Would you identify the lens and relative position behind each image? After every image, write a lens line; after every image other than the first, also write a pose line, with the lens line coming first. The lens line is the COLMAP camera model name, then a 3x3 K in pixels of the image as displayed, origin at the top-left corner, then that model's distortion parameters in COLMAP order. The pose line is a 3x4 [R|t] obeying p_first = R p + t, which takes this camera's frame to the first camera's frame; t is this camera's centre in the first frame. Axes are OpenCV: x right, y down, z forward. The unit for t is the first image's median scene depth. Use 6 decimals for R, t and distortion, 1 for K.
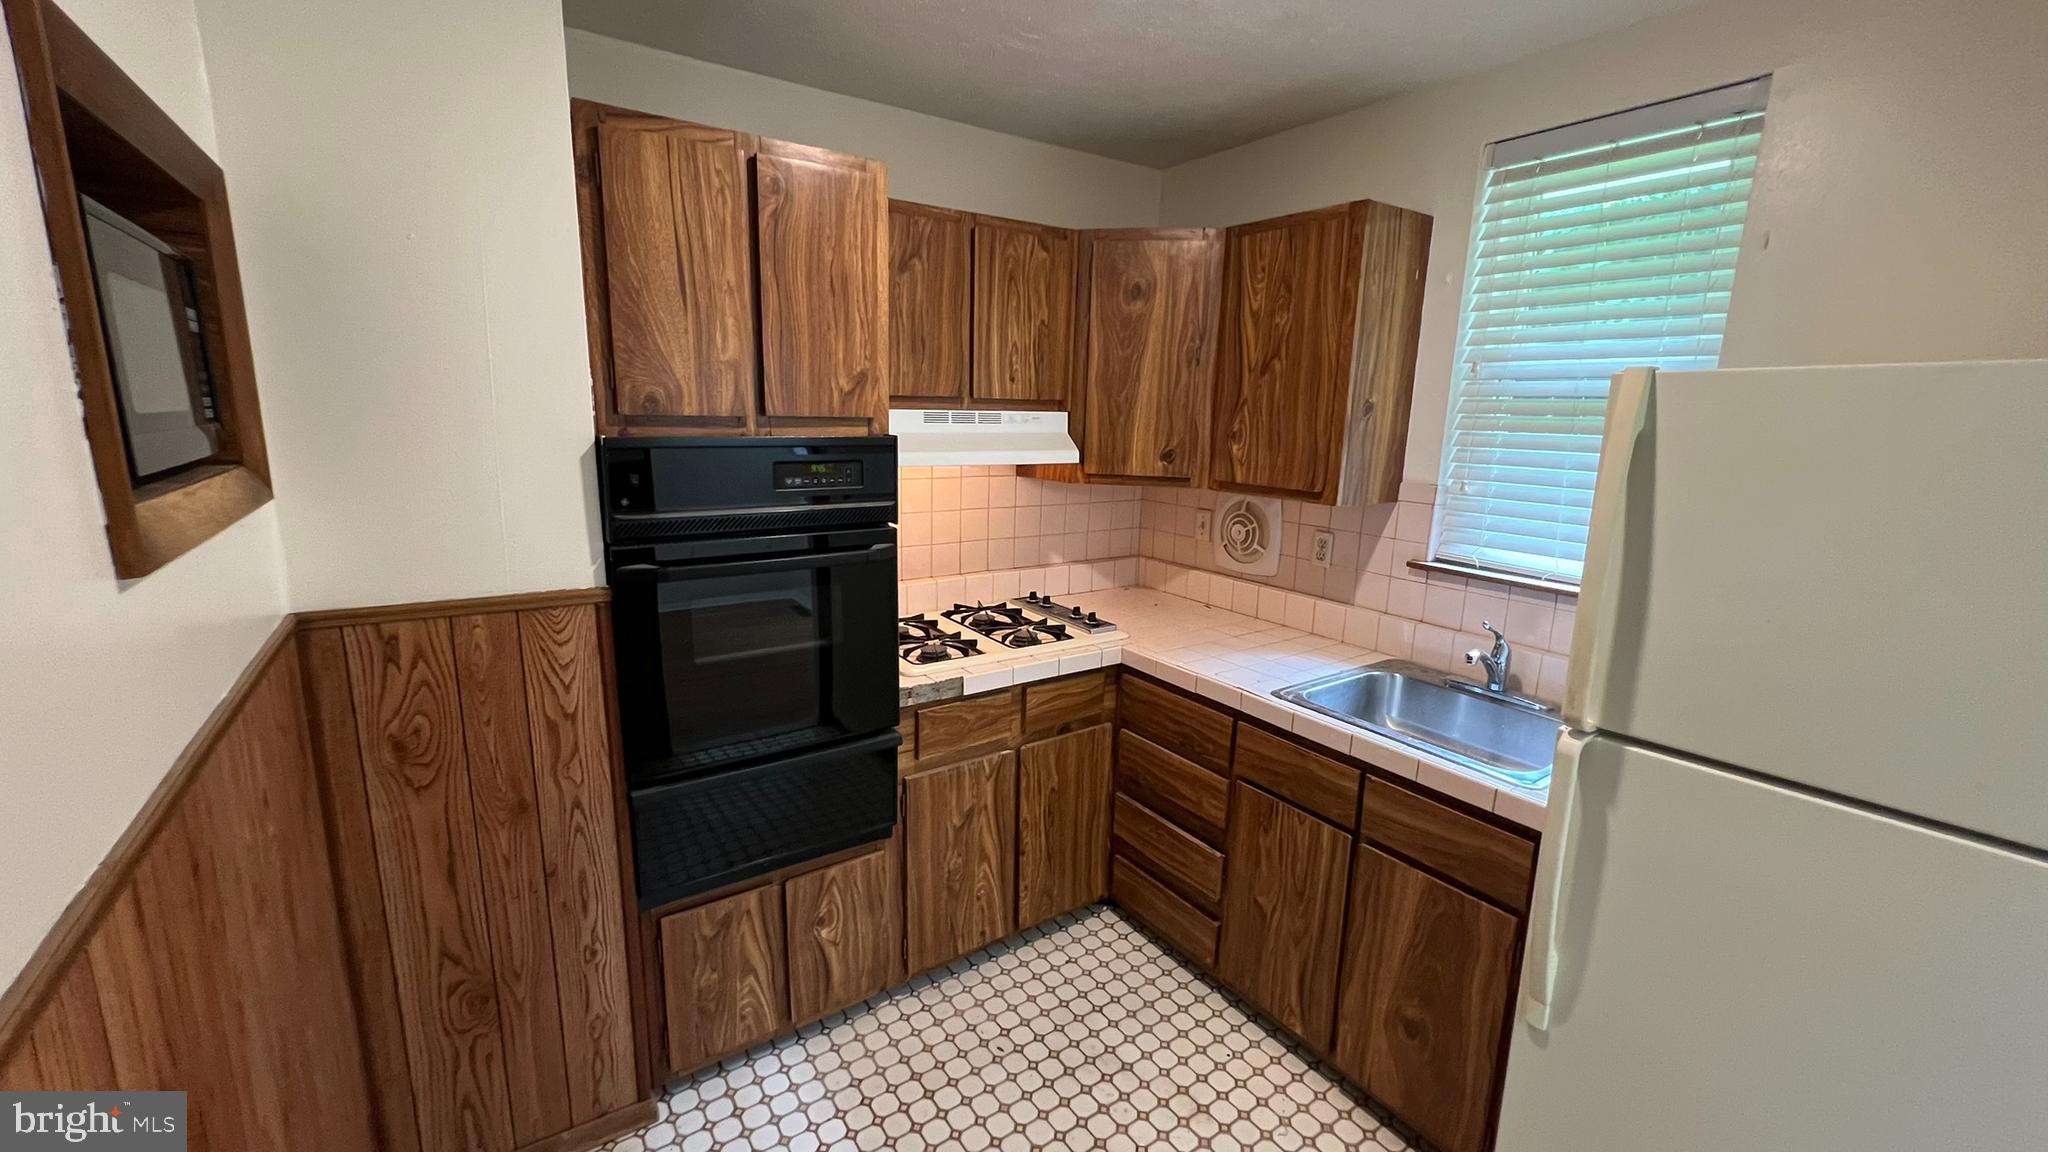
lens RADIAL K [[825.2, 0, 1024.3], [0, 825.2, 573.3], [0, 0, 1]] dist [-0.001113, 0.000231]
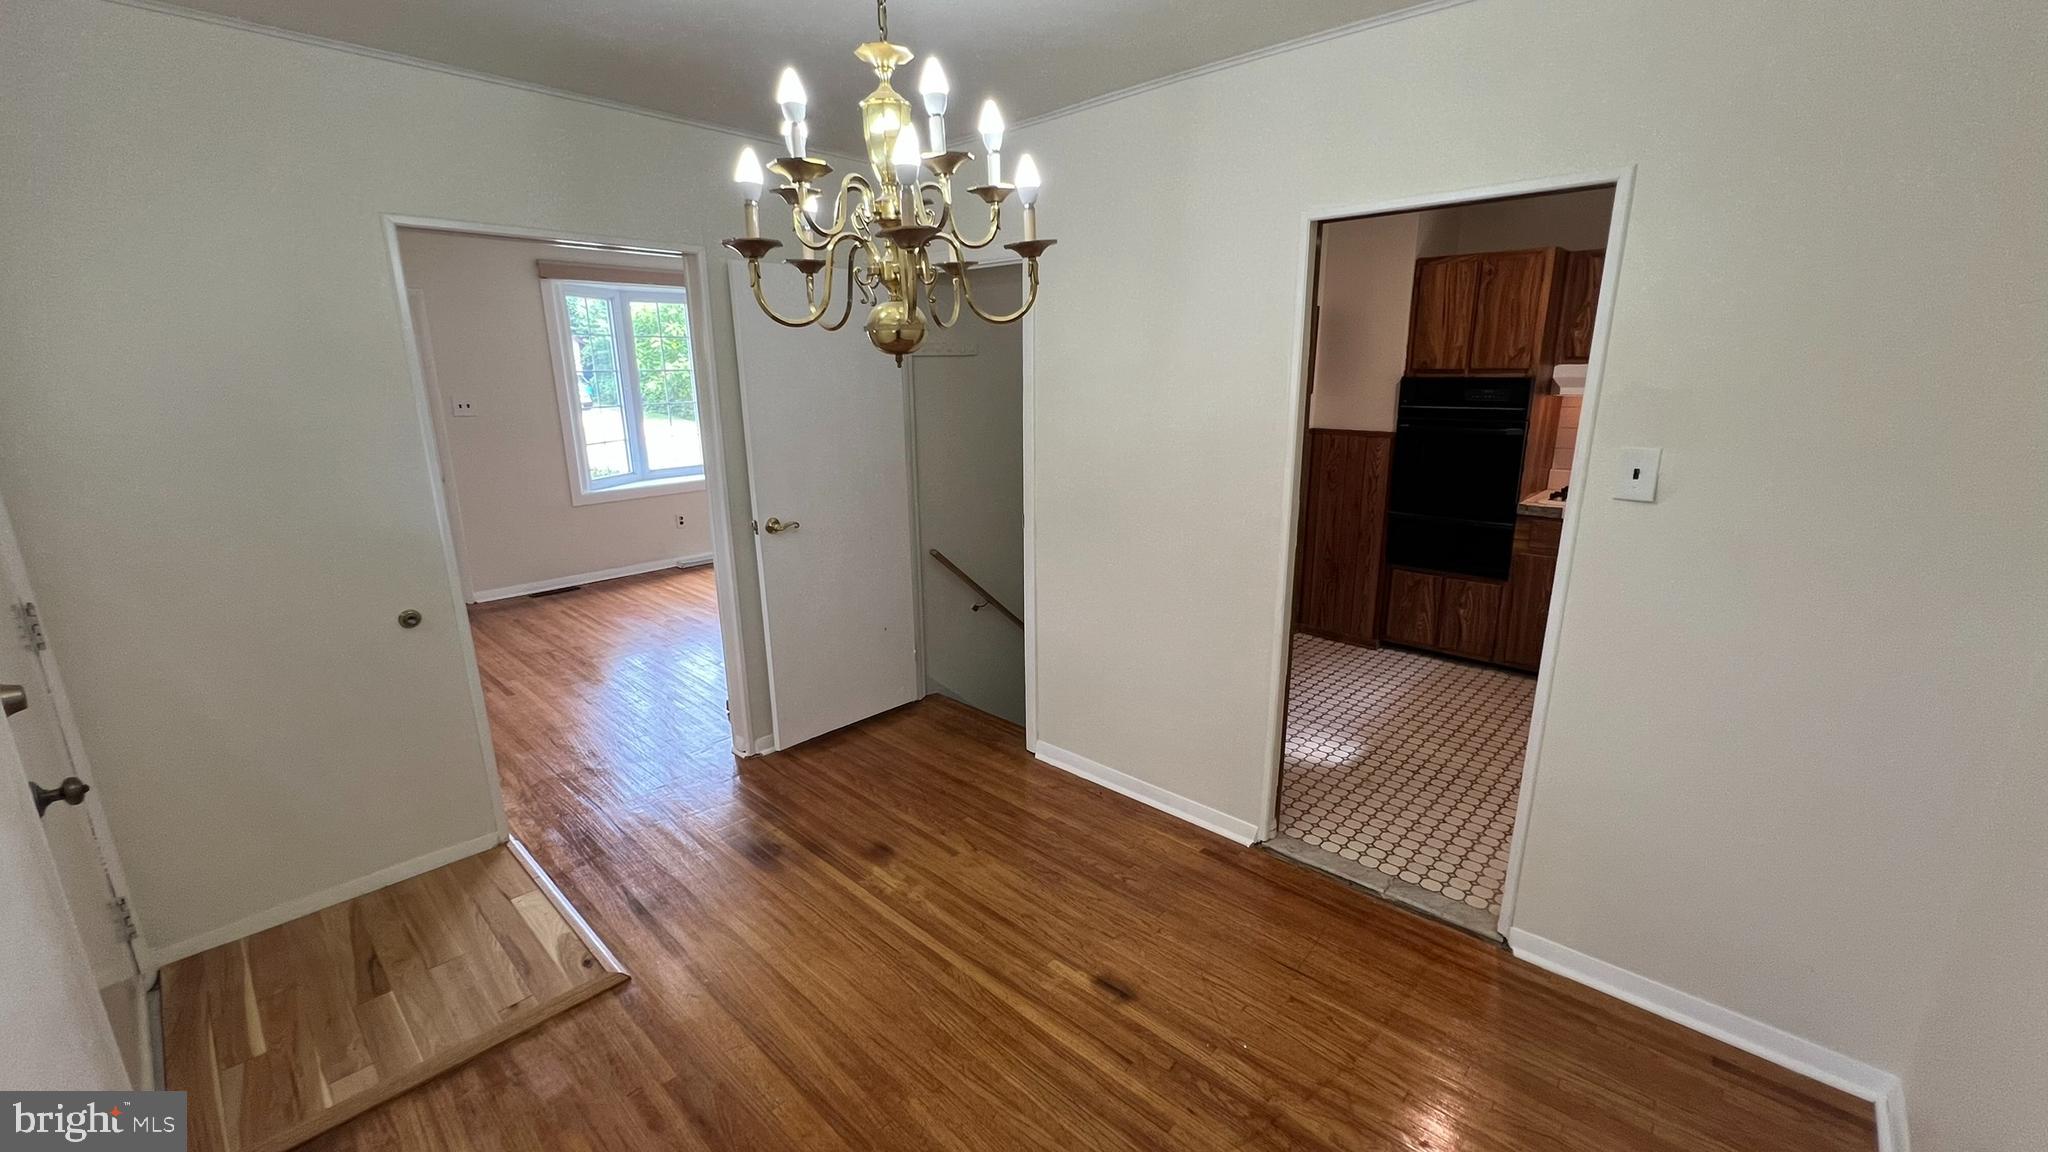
lens RADIAL K [[827.2, 0, 1019.8], [0, 827.2, 569.2], [0, 0, 1]] dist [-0.002002, -0.000285]
pose [[0.214543, 0.213940, -0.952996, 1.607504], [-0.180688, 0.967568, 0.176535, 0.164150], [0.959856, 0.134320, 0.246241, -0.677738]]
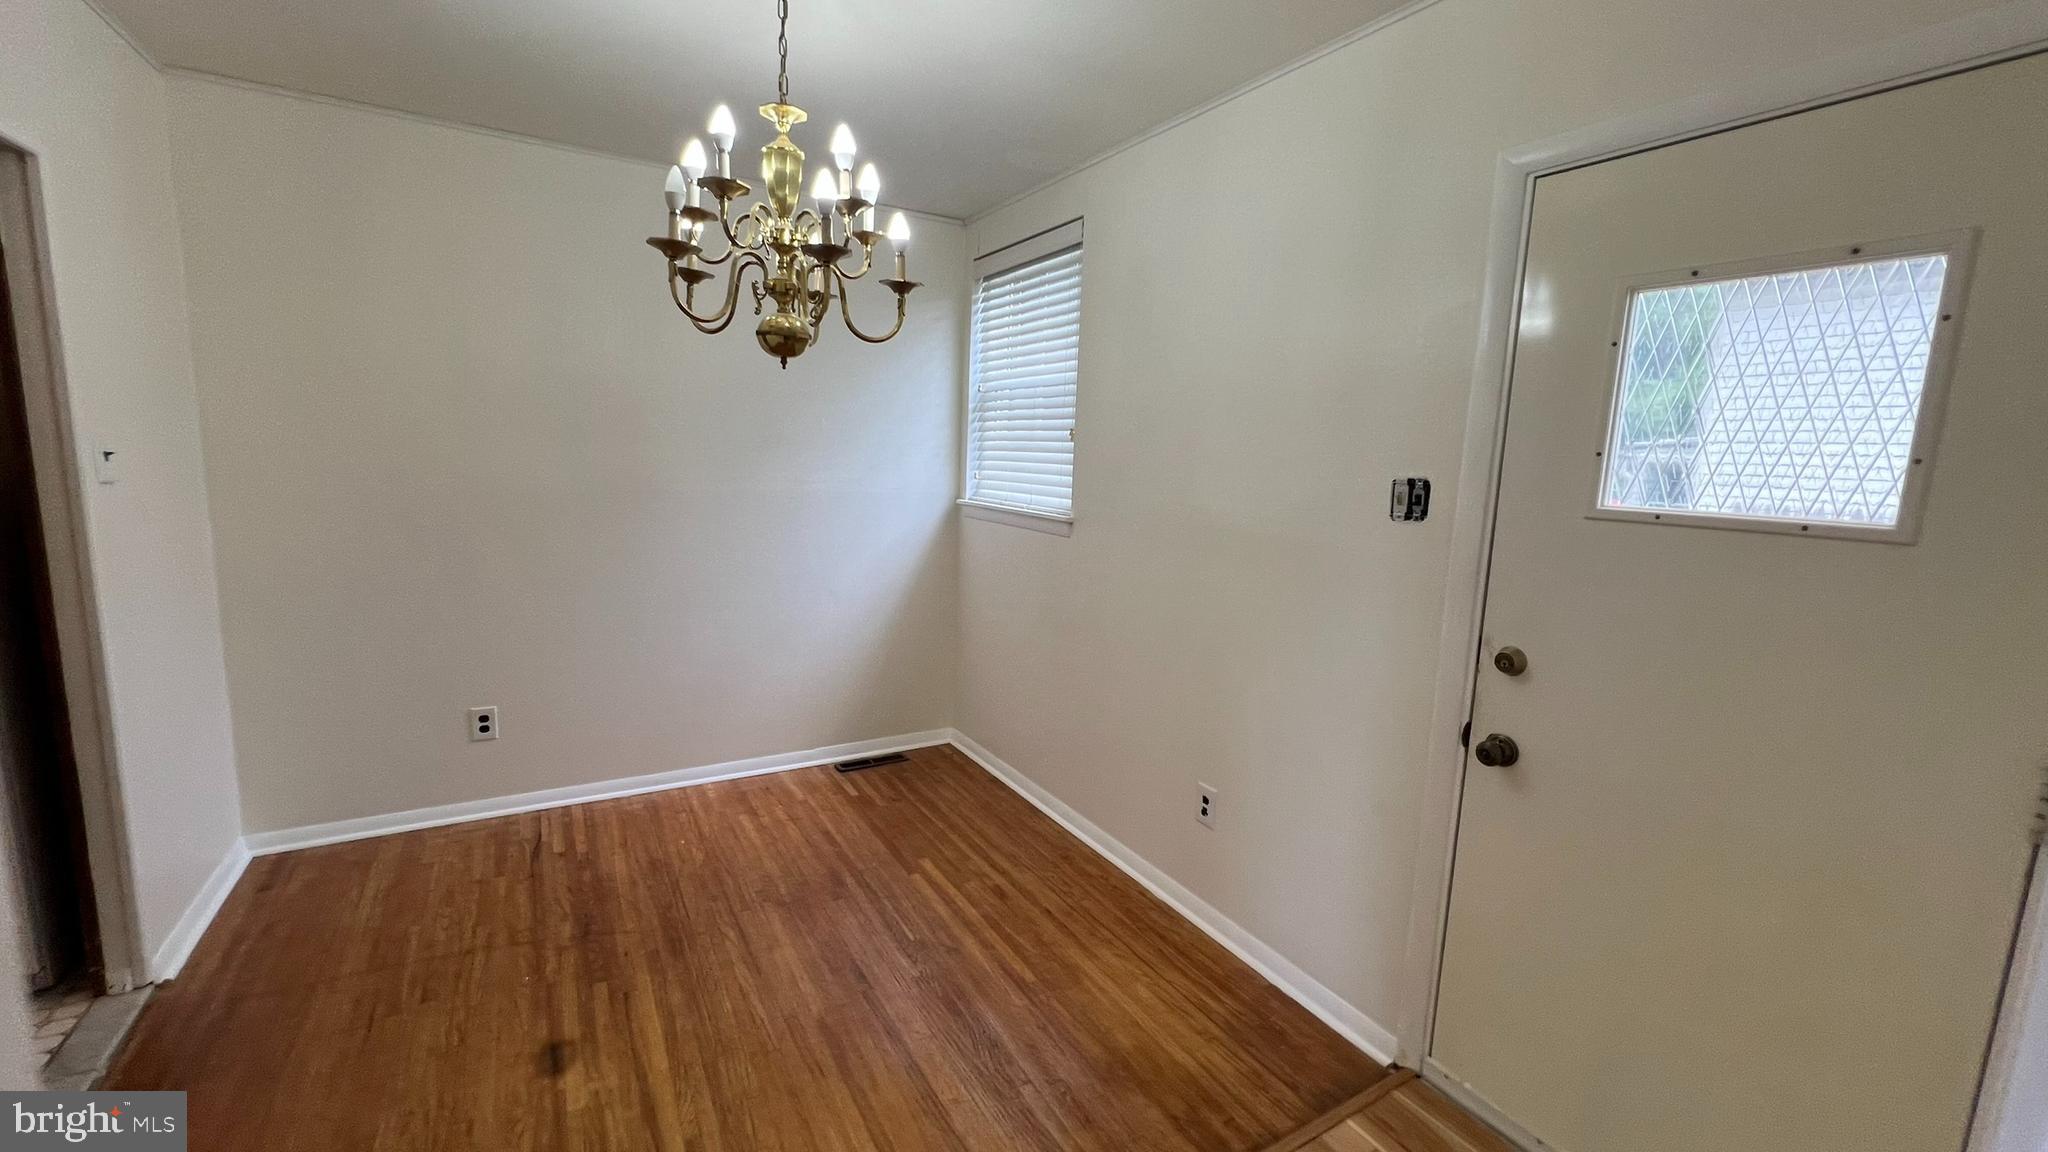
lens RADIAL K [[821.6, 0, 1022.1], [0, 821.6, 575.7], [0, 0, 1]] dist [-0.000999, 0.000320]
pose [[0.067477, -0.173151, 0.982581, -0.155761], [0.163211, 0.973475, 0.160338, 0.261936], [-0.984281, 0.149549, 0.093947, -0.934396]]
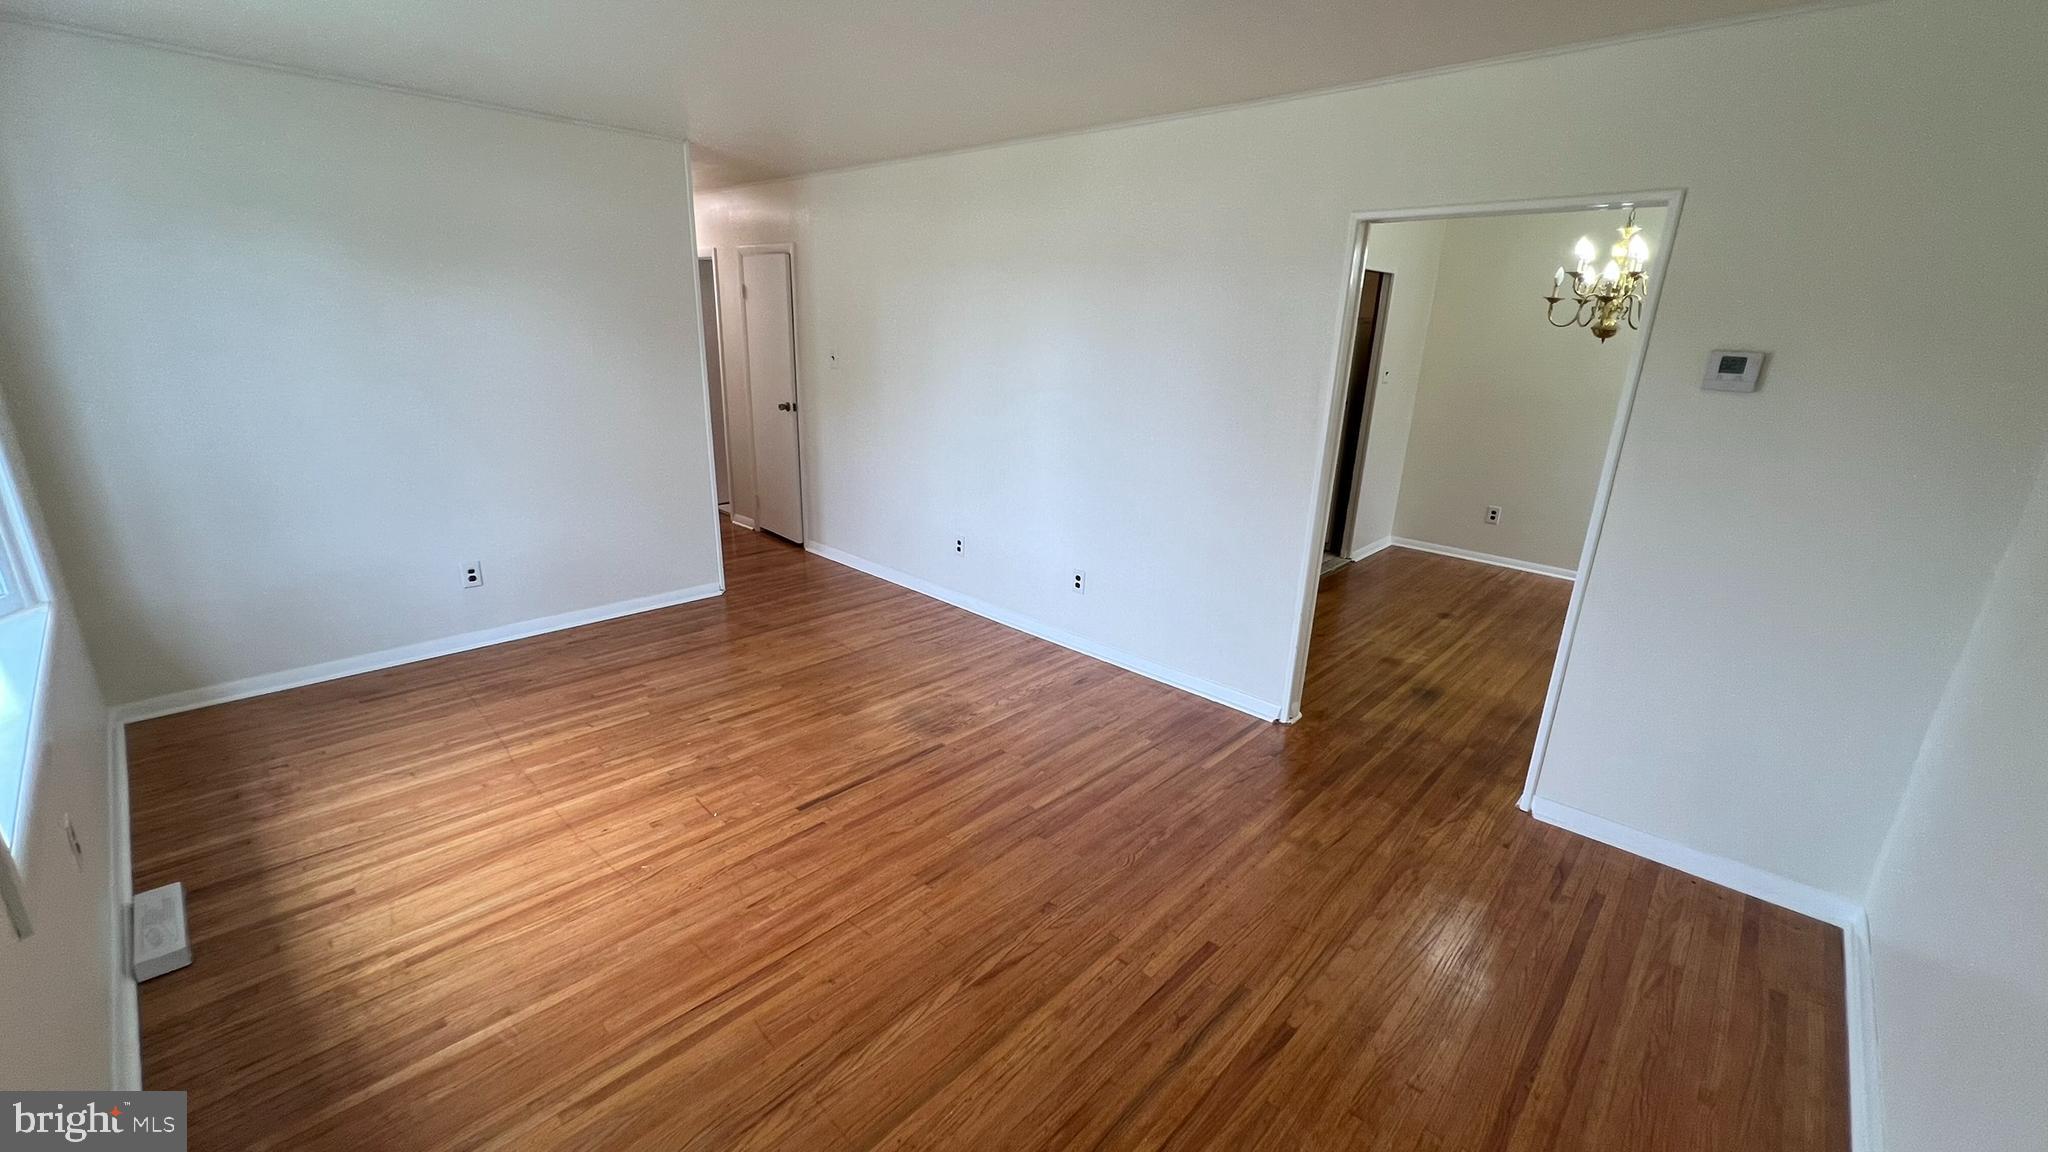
lens RADIAL K [[821.6, 0, 1022.1], [0, 821.6, 575.7], [0, 0, 1]] dist [-0.000999, 0.000320]
pose [[0.976317, -0.056299, 0.208890, -1.131591], [0.033938, 0.993448, 0.109127, 0.448147], [-0.213665, -0.099453, 0.971831, -2.389355]]
